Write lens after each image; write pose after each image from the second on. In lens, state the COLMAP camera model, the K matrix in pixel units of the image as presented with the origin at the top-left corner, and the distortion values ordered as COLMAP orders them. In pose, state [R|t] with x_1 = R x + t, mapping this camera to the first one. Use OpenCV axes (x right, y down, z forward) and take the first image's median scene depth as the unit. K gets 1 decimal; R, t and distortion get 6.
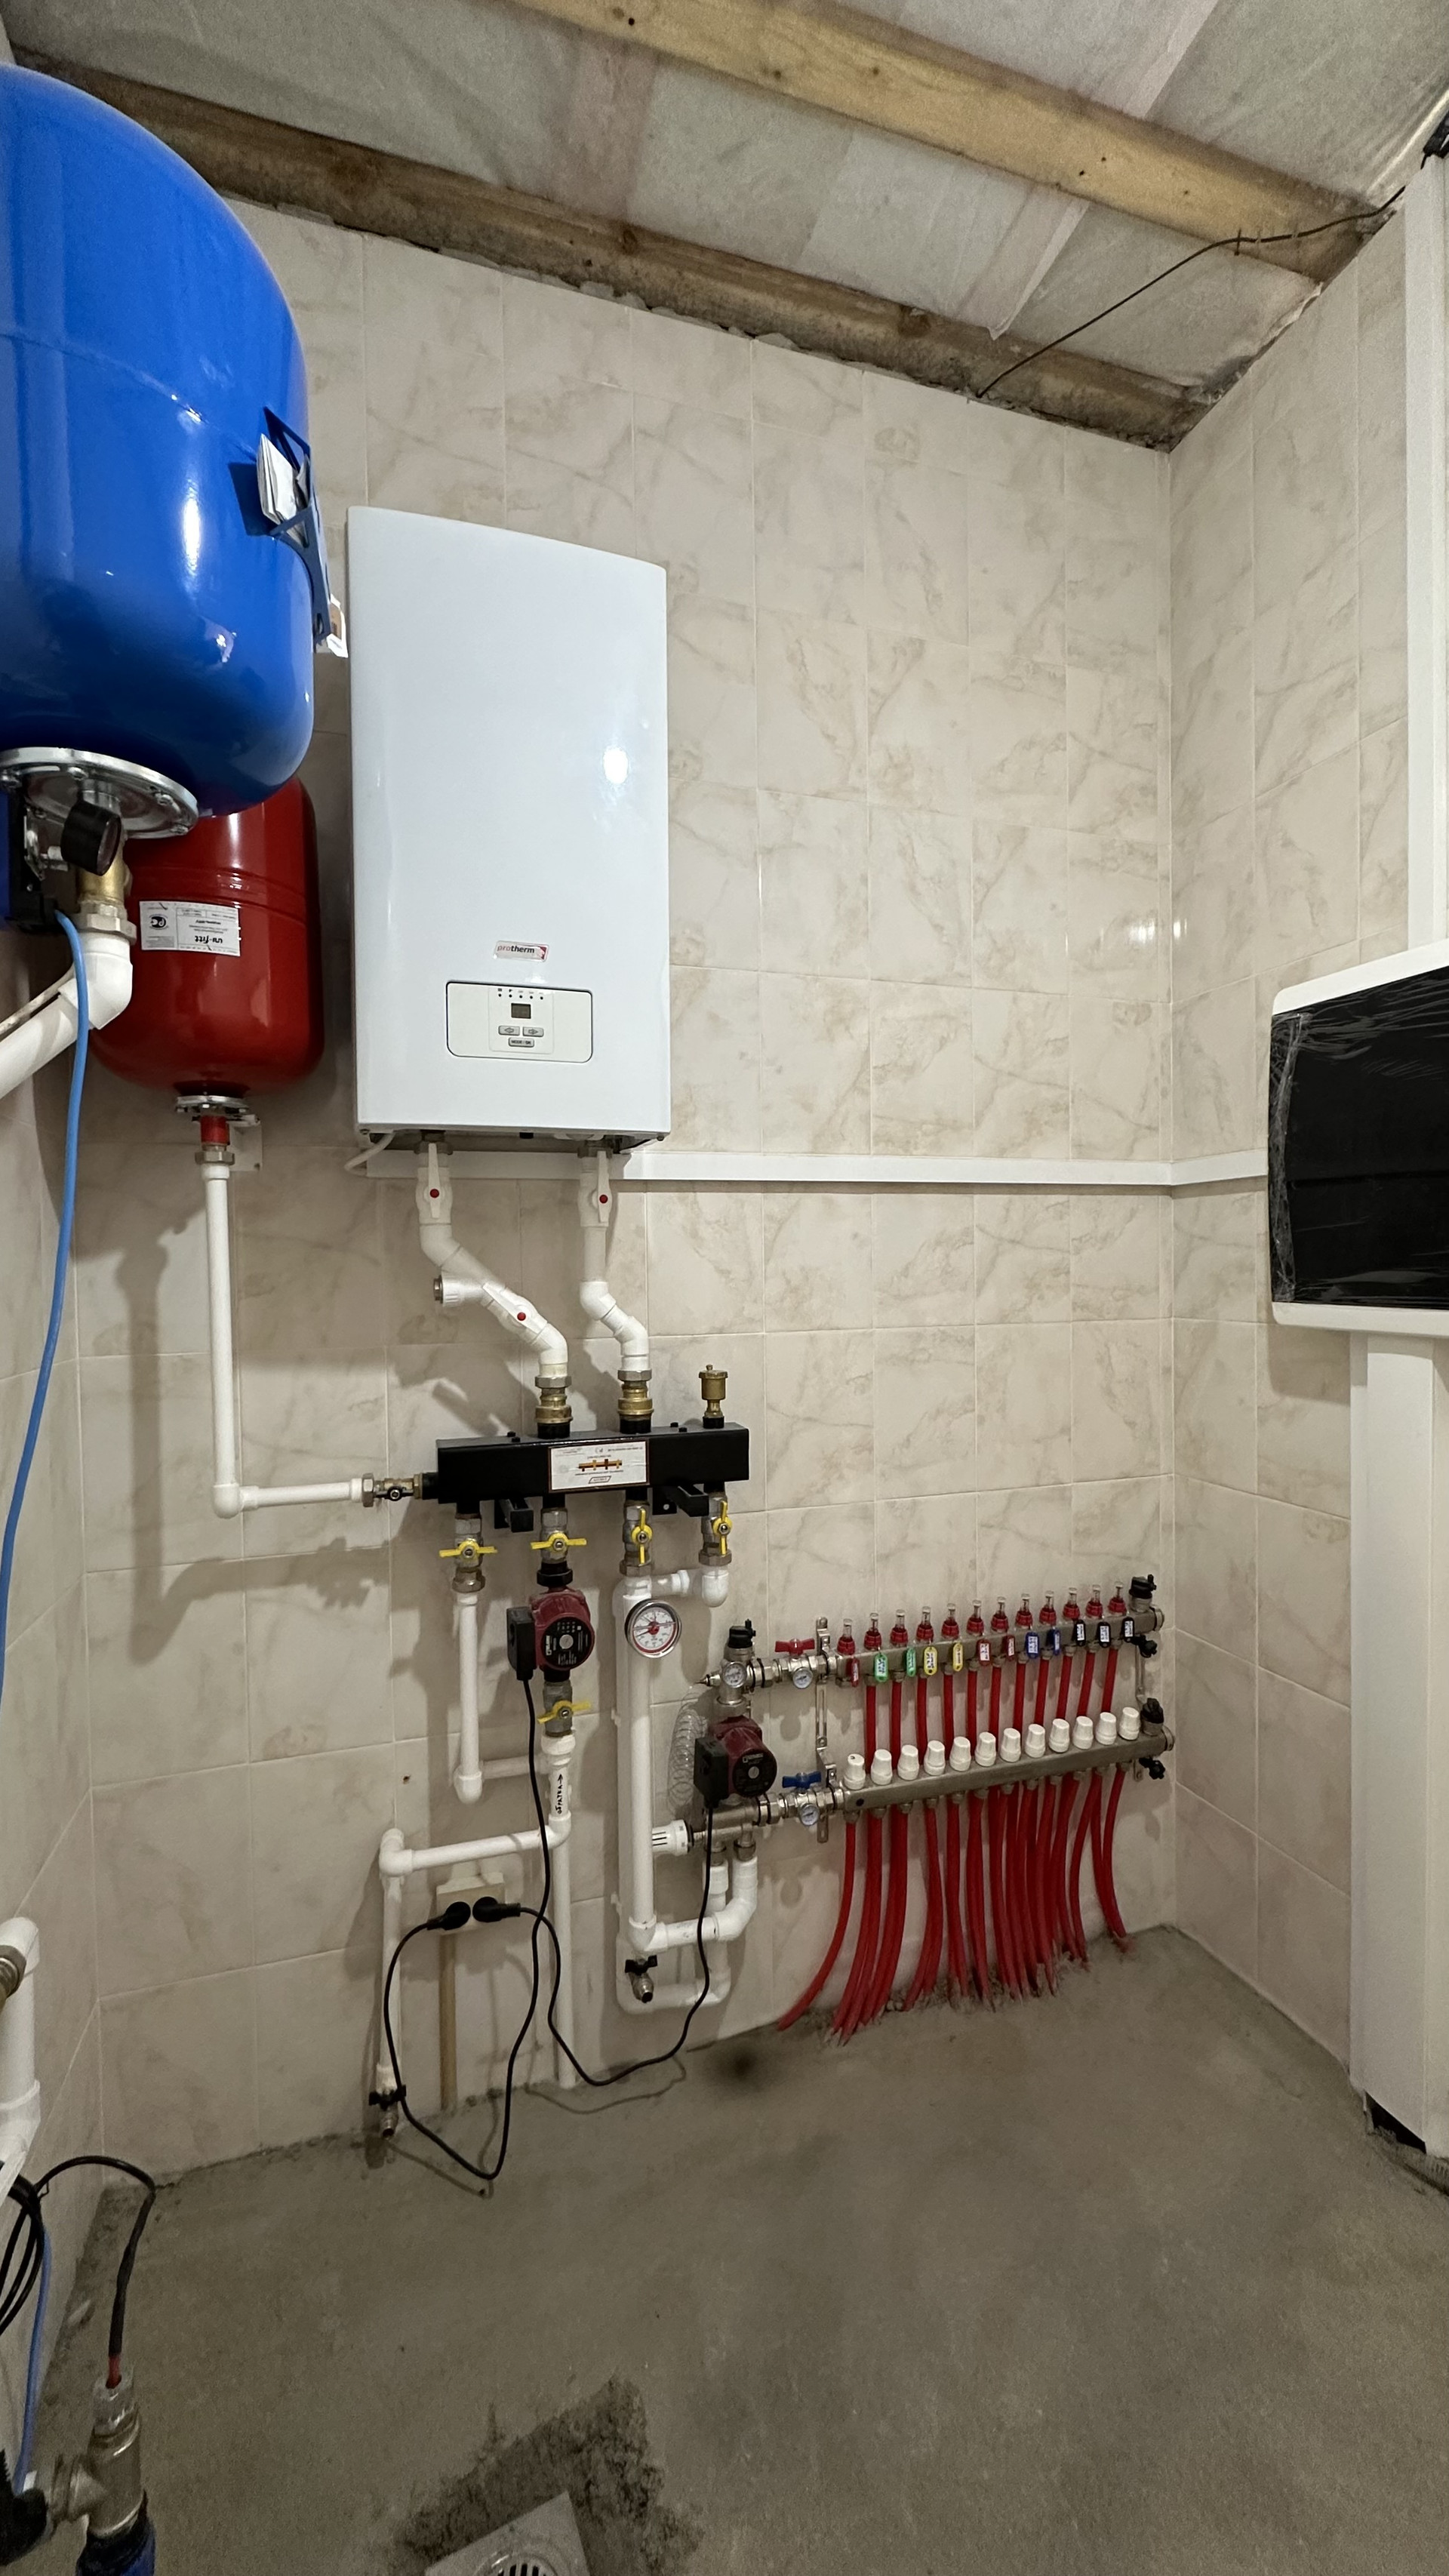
lens RADIAL K [[1029.2, 0, 711.7], [0, 1029.2, 1286.6], [0, 0, 1]] dist [-0.004260, -0.000083]
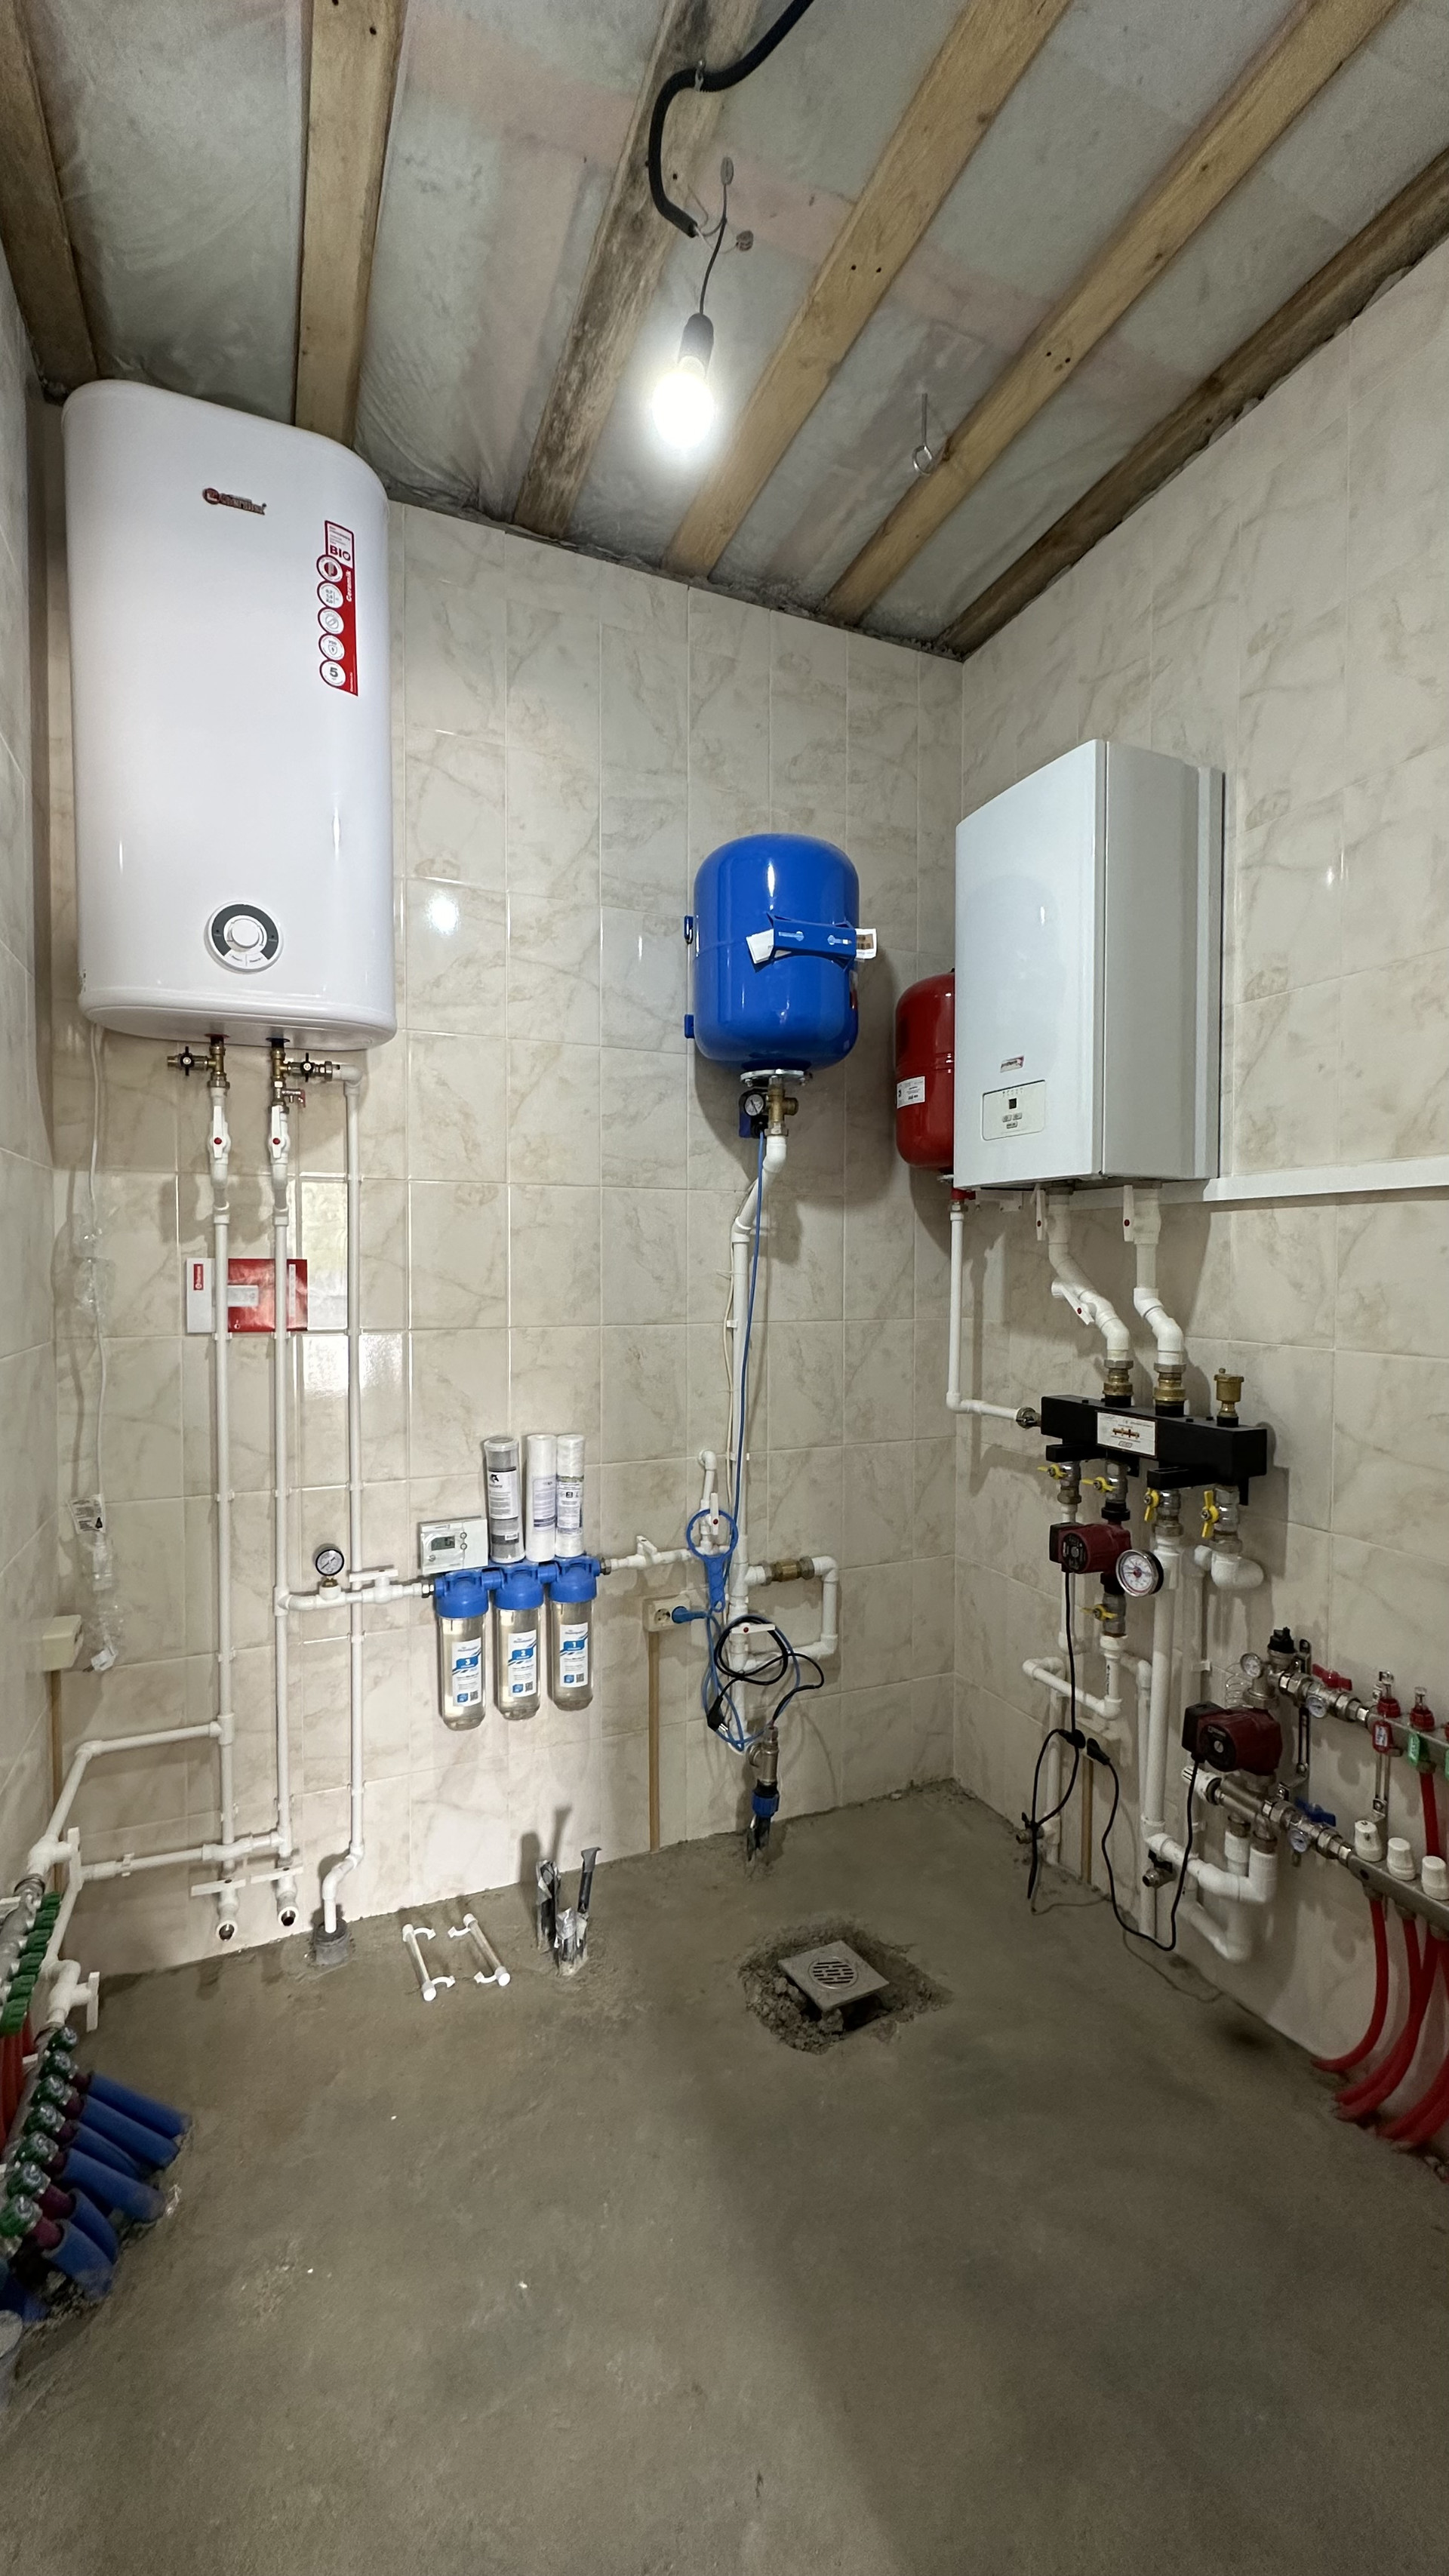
lens RADIAL K [[1029.2, 0, 711.7], [0, 1029.2, 1286.6], [0, 0, 1]] dist [-0.004260, -0.000083]
pose [[0.087599, 0.037862, -0.995436, 1.081400], [-0.028109, 0.998973, 0.035523, -0.036191], [0.995759, 0.024869, 0.088574, 0.370516]]
